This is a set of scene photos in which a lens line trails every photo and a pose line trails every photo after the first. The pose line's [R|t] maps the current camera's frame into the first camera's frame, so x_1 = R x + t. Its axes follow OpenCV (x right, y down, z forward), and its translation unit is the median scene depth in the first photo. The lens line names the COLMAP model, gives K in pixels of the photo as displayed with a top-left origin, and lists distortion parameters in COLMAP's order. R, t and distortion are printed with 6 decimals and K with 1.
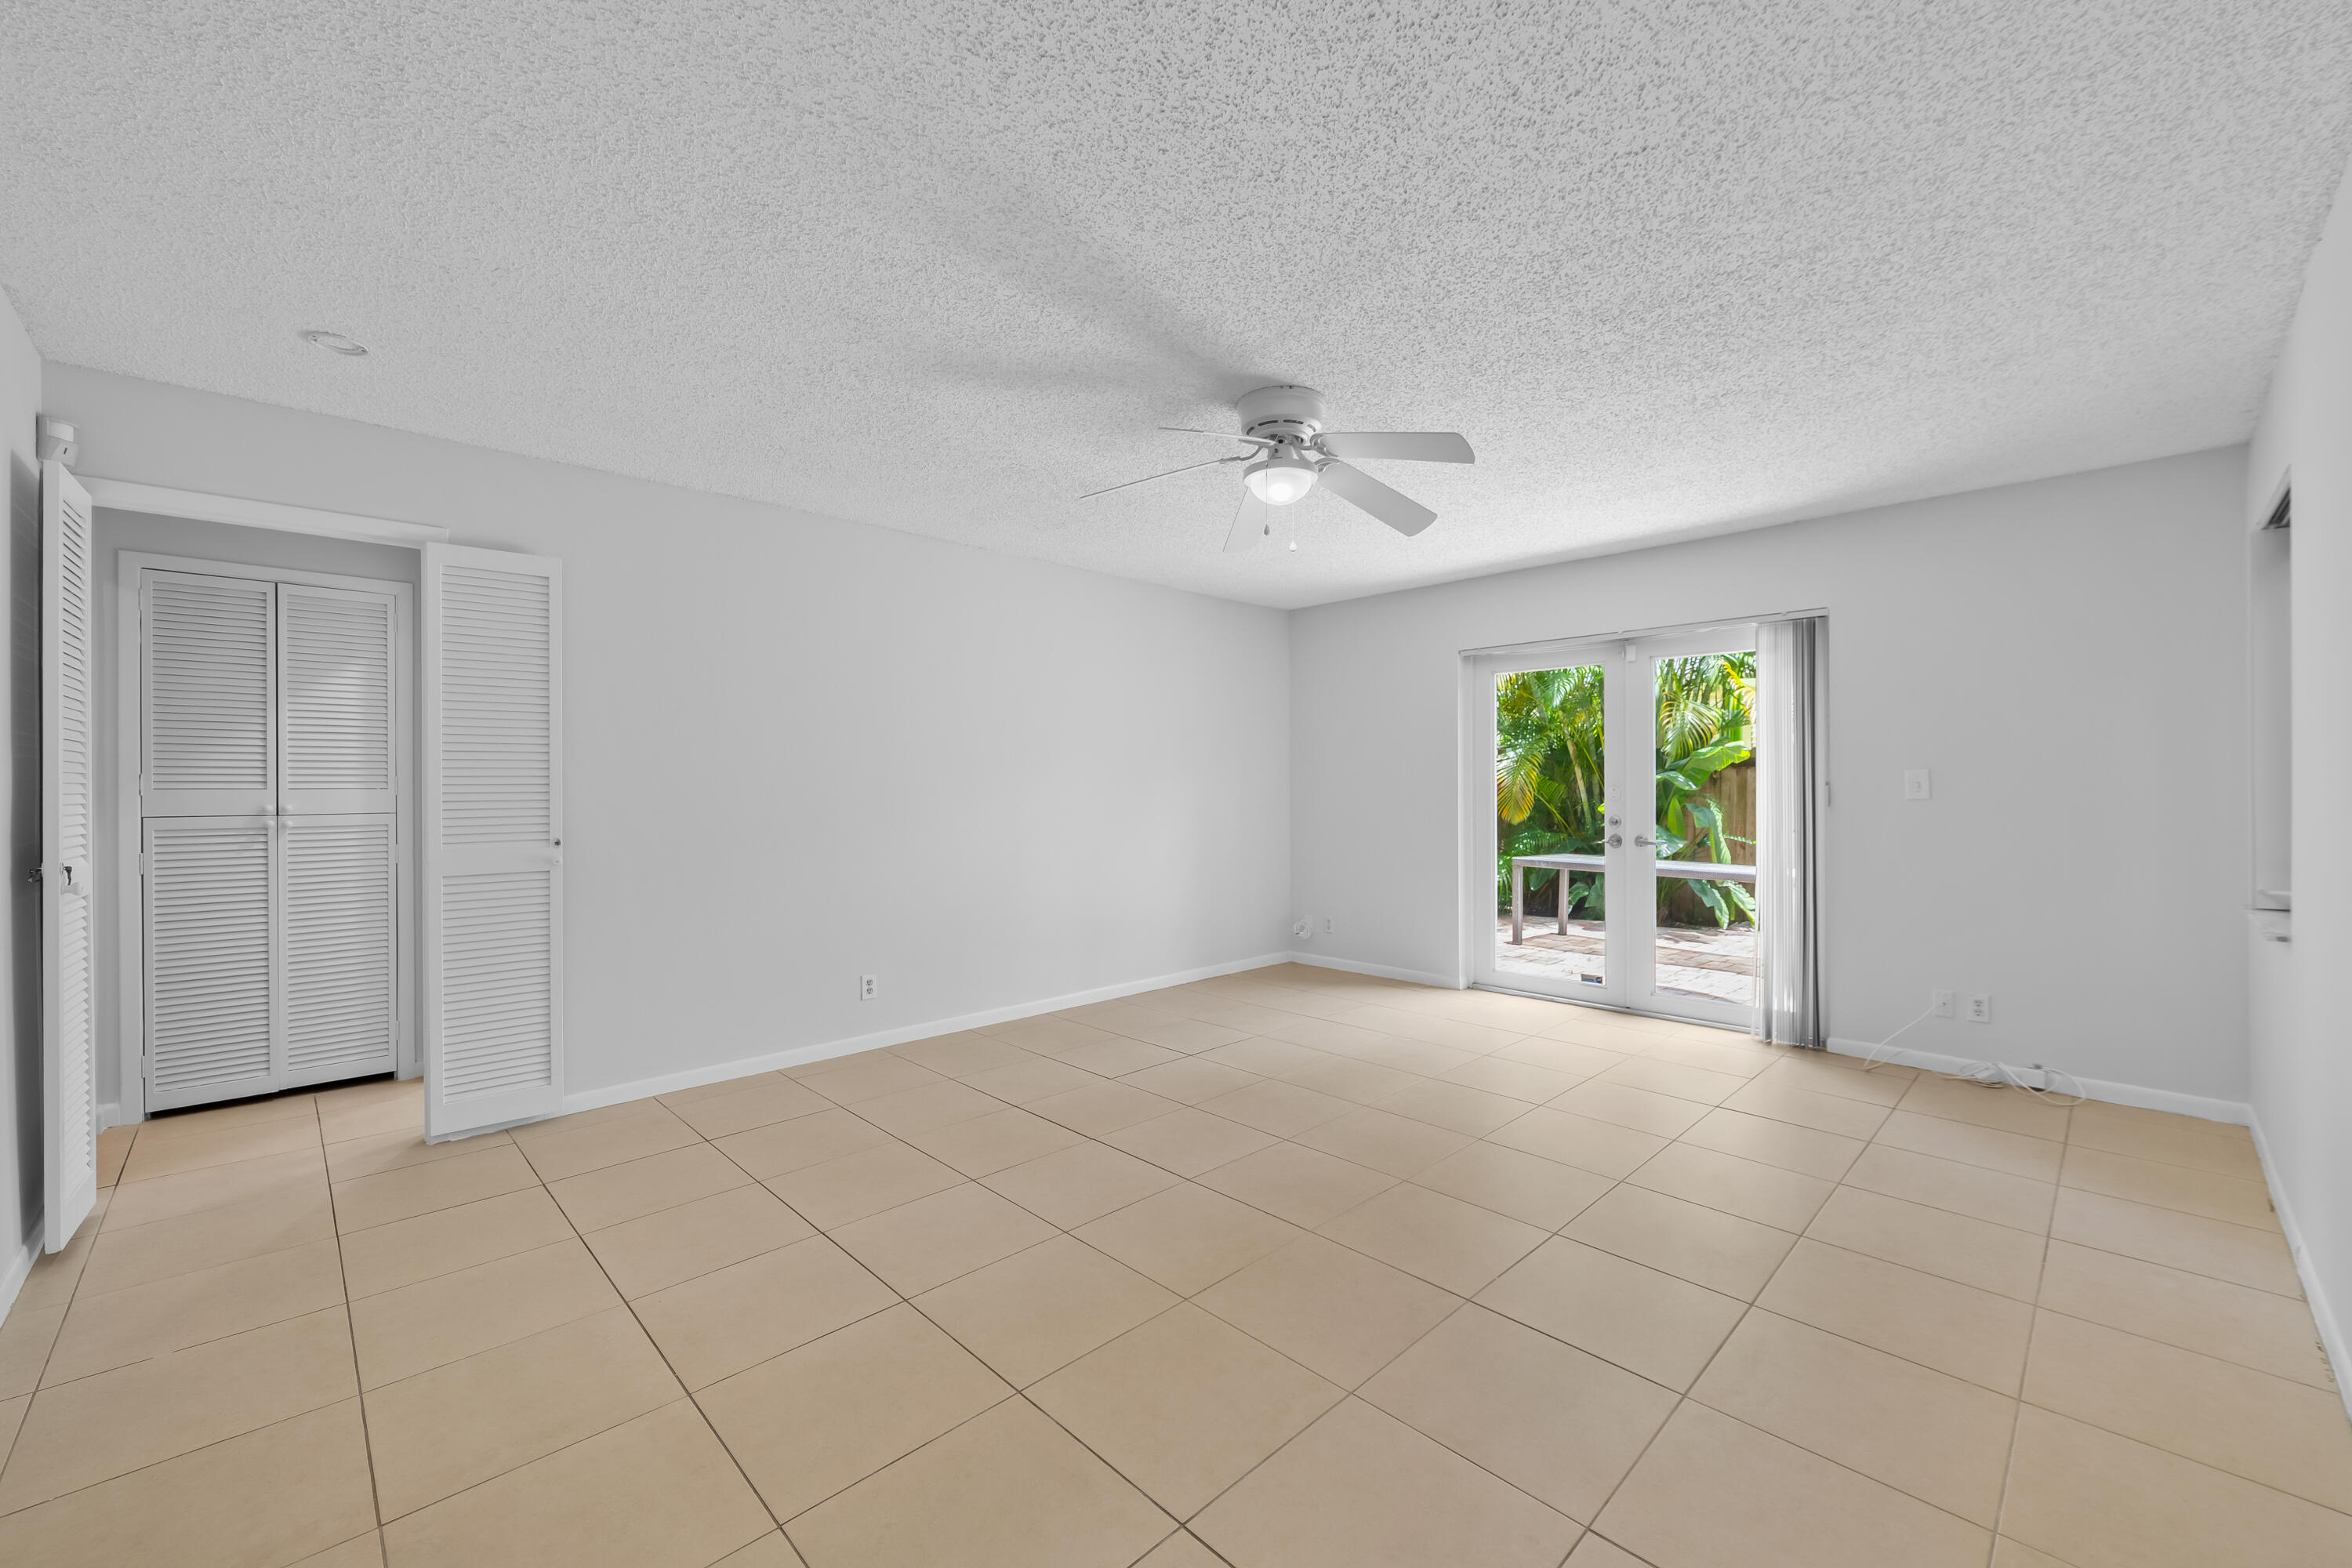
lens RADIAL K [[931.1, 0, 1193.7], [0, 931.1, 788.6], [0, 0, 1]] dist [0.001344, -0.001984]
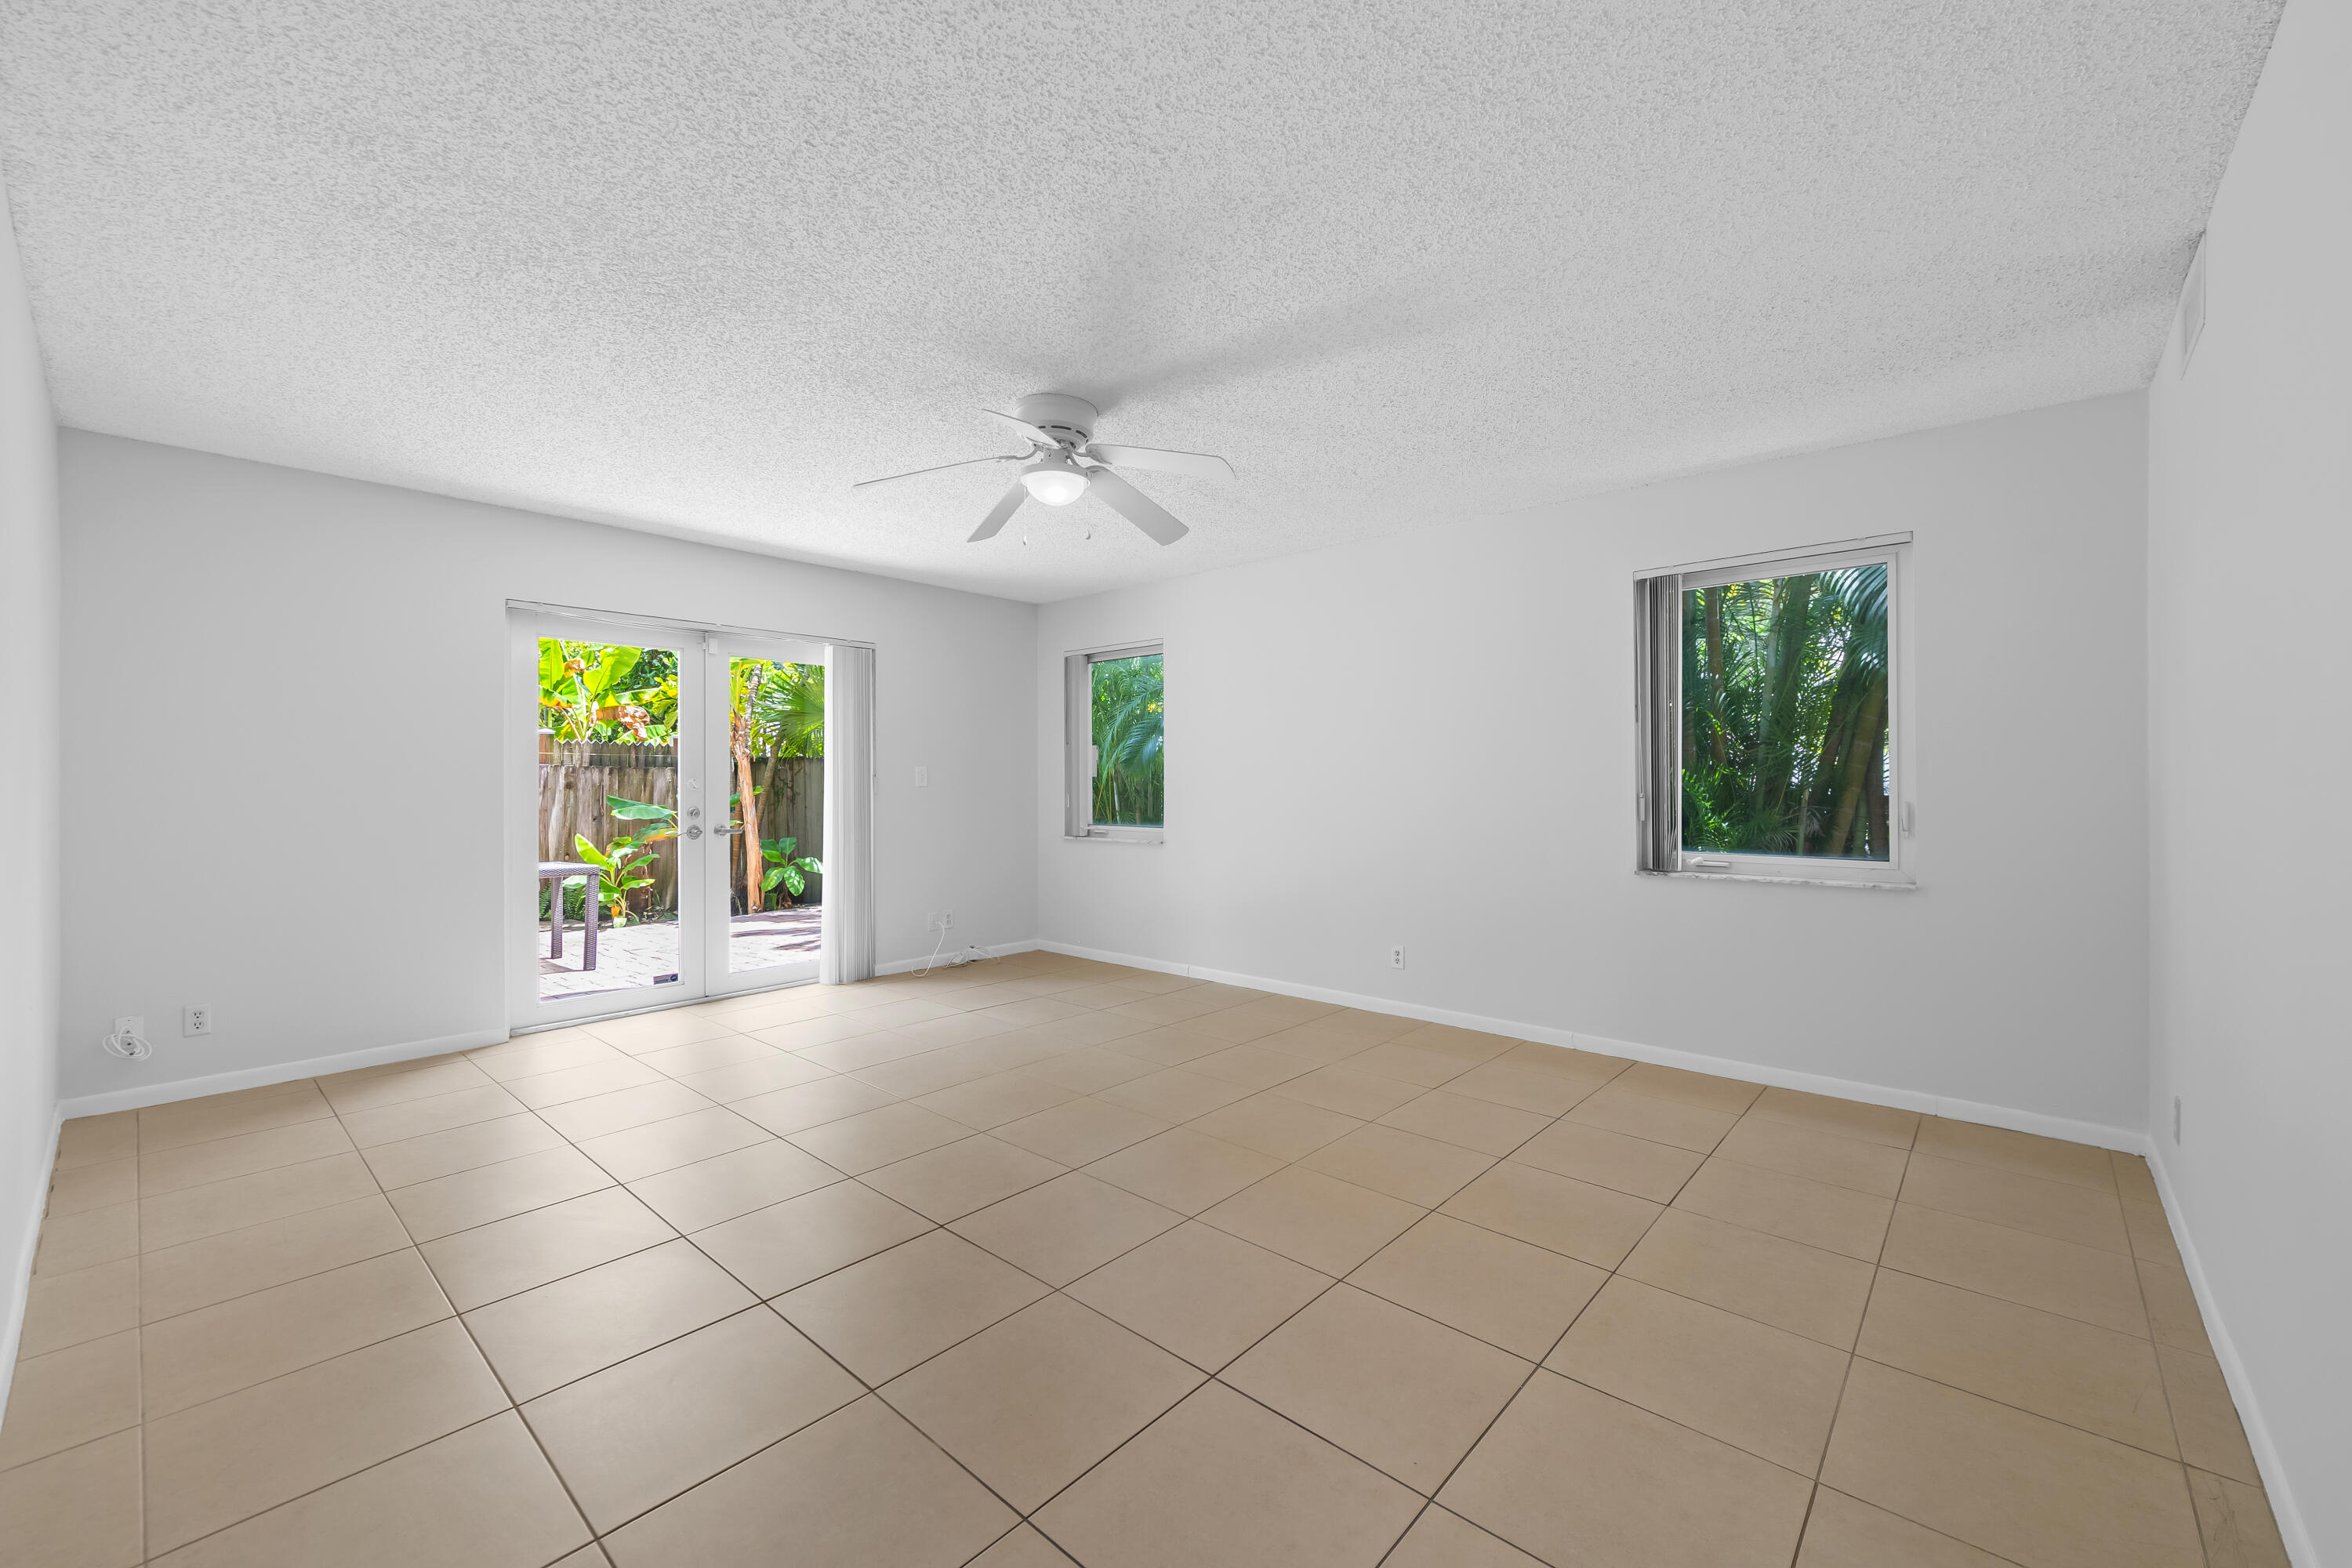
lens RADIAL K [[931.1, 0, 1182.4], [0, 931.1, 773.2], [0, 0, 1]] dist [0.001344, -0.001984]
pose [[-0.066719, 0.008012, 0.997740, -0.574806], [0.004902, 0.999958, -0.007702, 0.003894], [-0.997760, 0.004377, -0.066755, 0.552672]]
